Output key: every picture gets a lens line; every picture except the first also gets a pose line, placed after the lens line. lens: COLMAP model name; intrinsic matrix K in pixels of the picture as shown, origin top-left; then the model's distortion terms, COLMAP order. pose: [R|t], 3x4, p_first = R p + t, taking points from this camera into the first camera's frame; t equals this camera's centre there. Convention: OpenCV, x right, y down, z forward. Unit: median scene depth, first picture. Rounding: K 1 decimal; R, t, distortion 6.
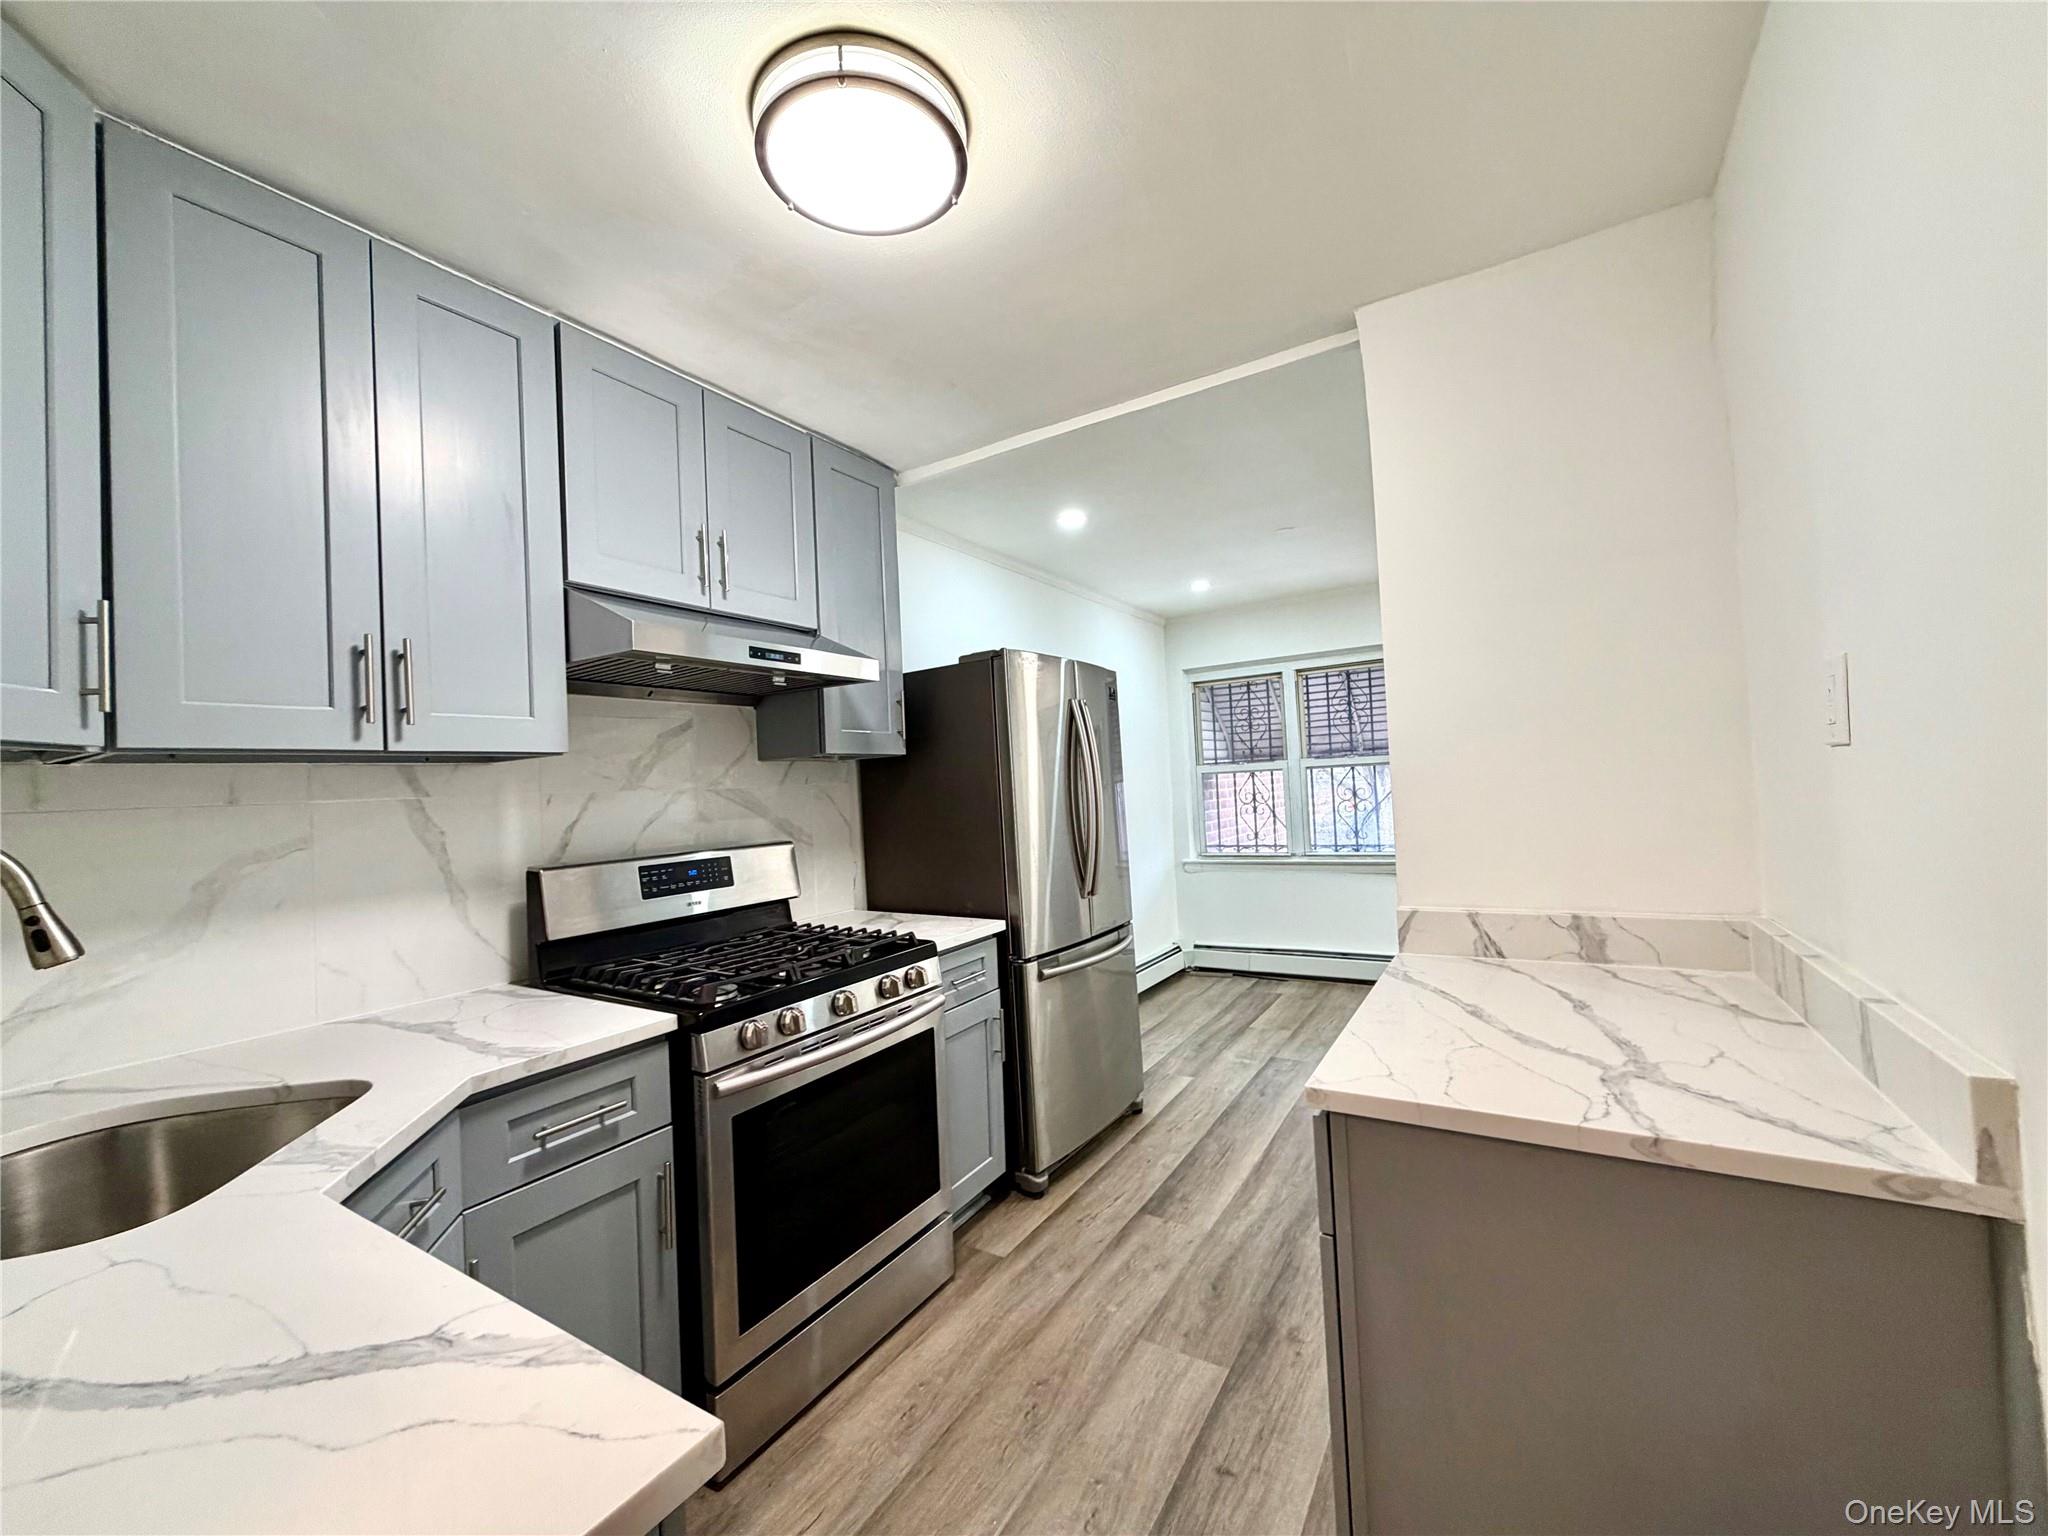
lens RADIAL K [[810.3, 0, 1027.8], [0, 810.3, 771.9], [0, 0, 1]] dist [0.000548, 0.000087]
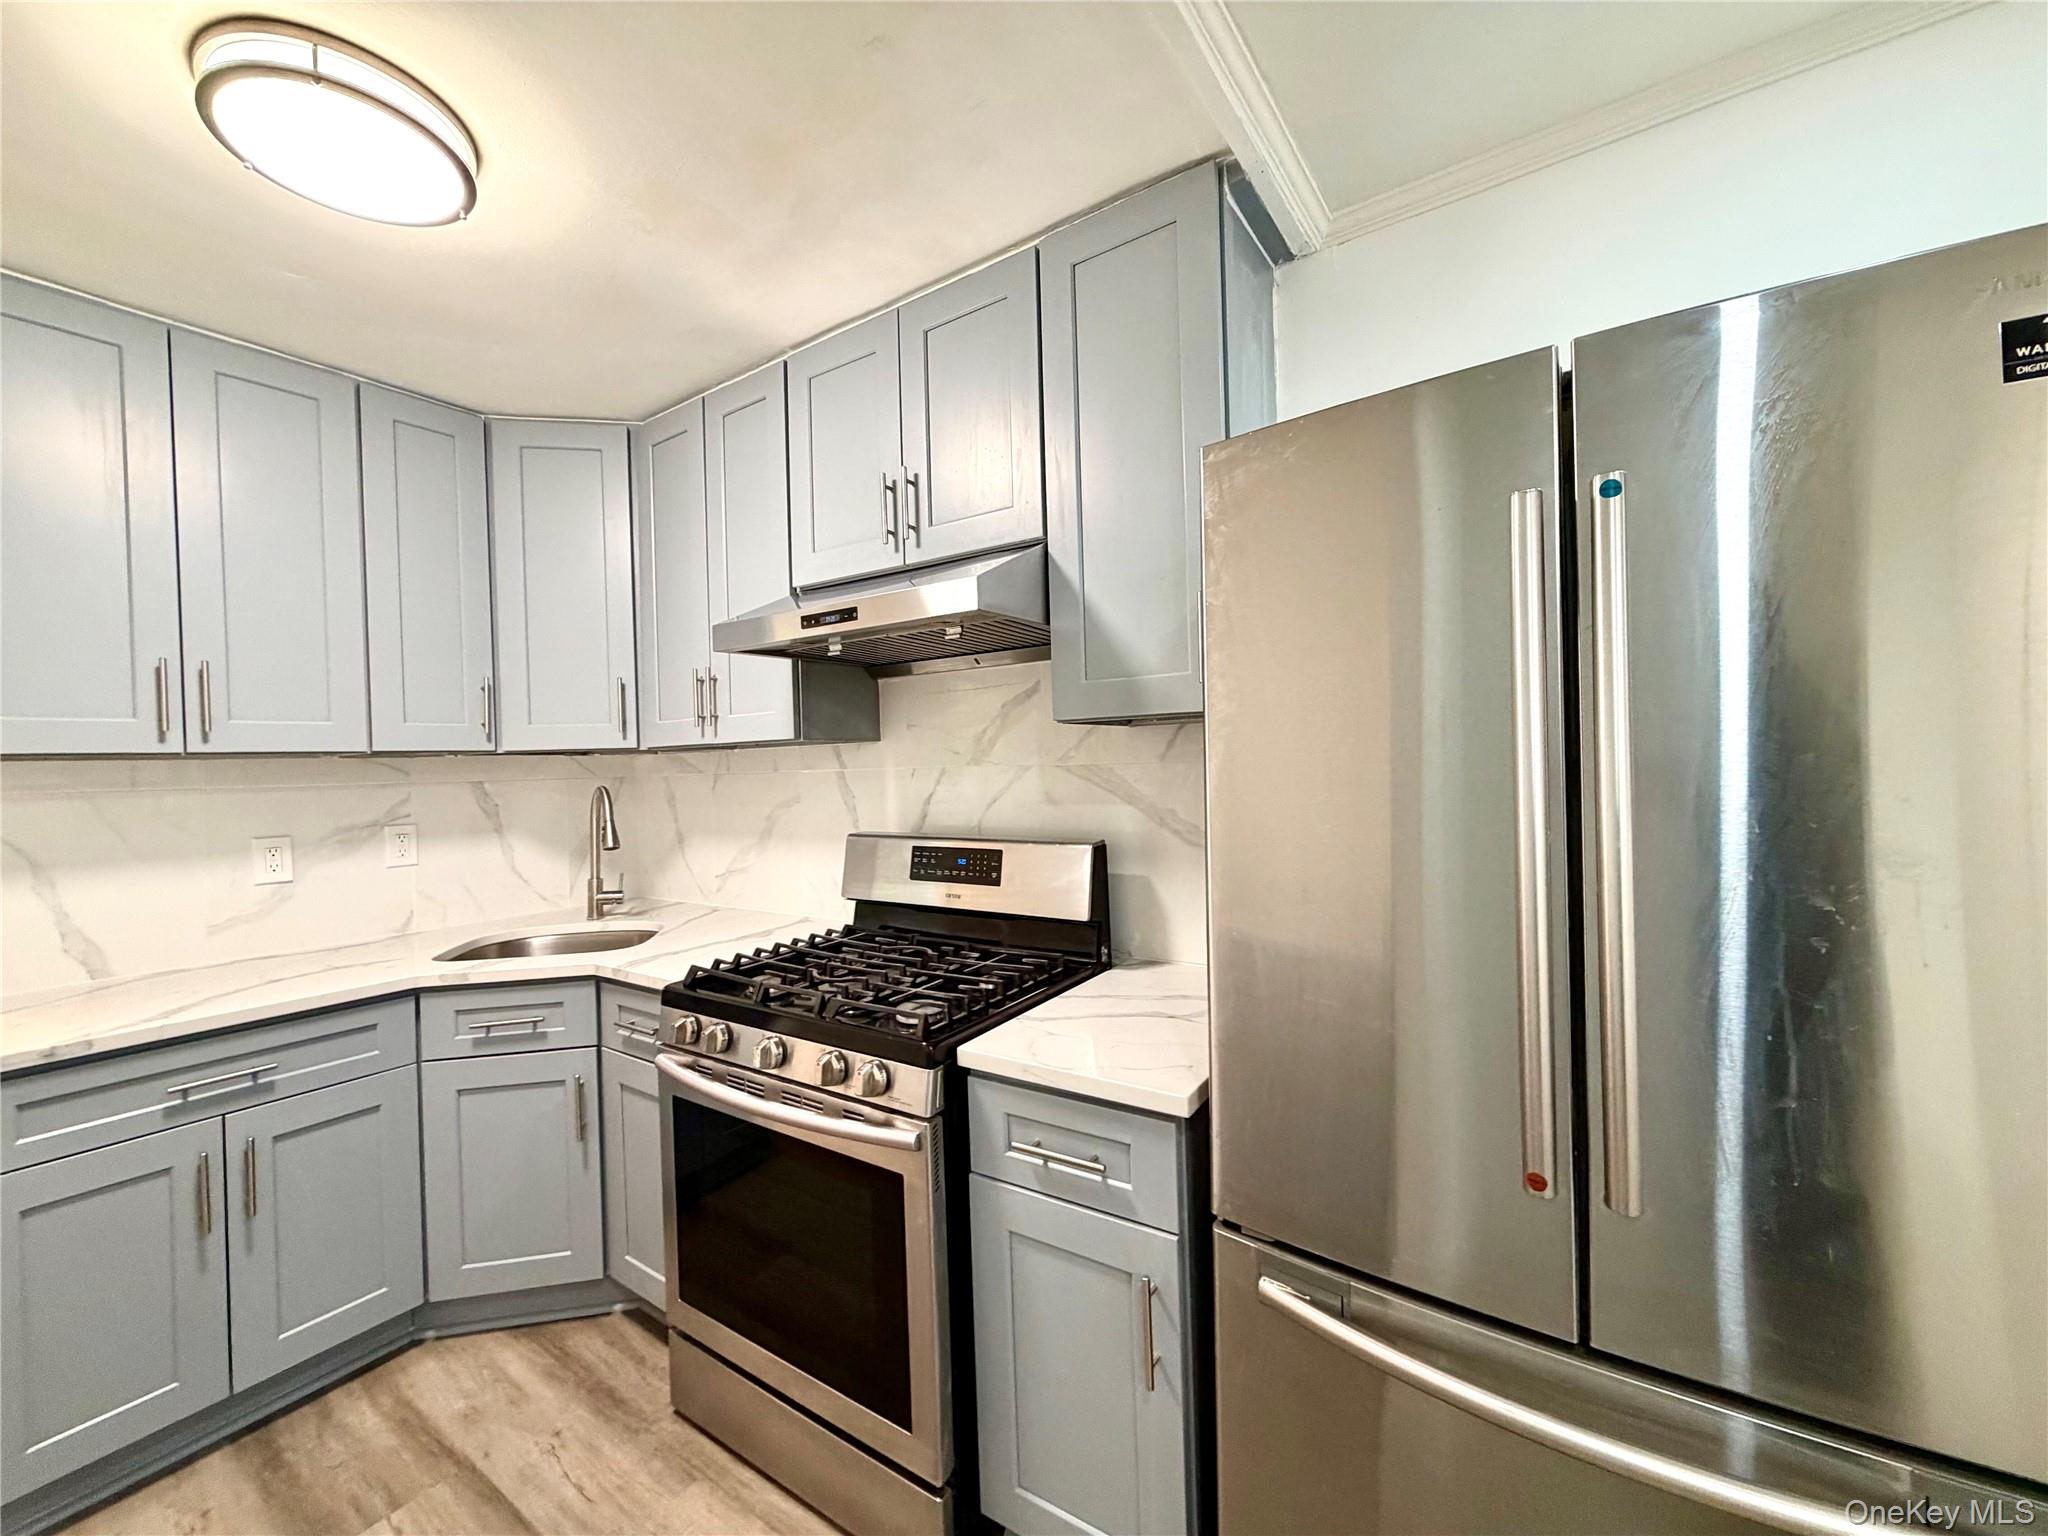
lens RADIAL K [[810.3, 0, 1027.8], [0, 810.3, 771.9], [0, 0, 1]] dist [0.000548, 0.000087]
pose [[-0.032297, 0.060073, -0.997671, 0.428353], [0.045760, 0.997234, 0.058566, -0.021348], [0.998430, -0.043762, -0.034957, 1.011051]]
